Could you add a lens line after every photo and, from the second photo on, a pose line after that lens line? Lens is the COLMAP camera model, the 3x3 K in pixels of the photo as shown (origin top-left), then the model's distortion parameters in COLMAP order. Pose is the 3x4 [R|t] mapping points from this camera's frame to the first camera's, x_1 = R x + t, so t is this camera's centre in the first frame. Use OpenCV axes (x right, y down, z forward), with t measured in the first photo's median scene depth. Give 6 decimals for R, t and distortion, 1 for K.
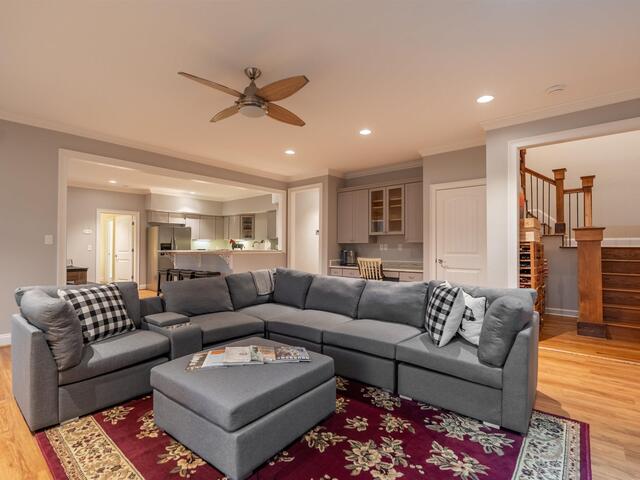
lens RADIAL K [[320.4, 0, 322.3], [0, 320.4, 242.0], [0, 0, 1]] dist [-0.005677, 0.001442]
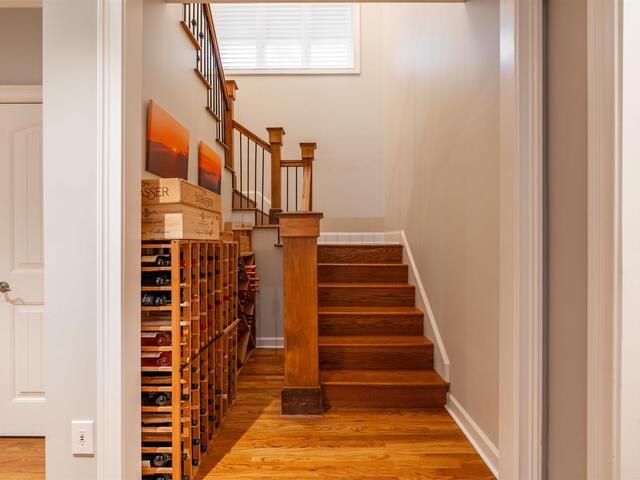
lens RADIAL K [[320.4, 0, 321.0], [0, 320.4, 239.8], [0, 0, 1]] dist [-0.005677, 0.001442]
pose [[0.769741, -0.003594, 0.638346, 0.404552], [-0.006797, 0.999881, 0.013826, -0.004893], [-0.638320, -0.014982, 0.769626, 0.438494]]
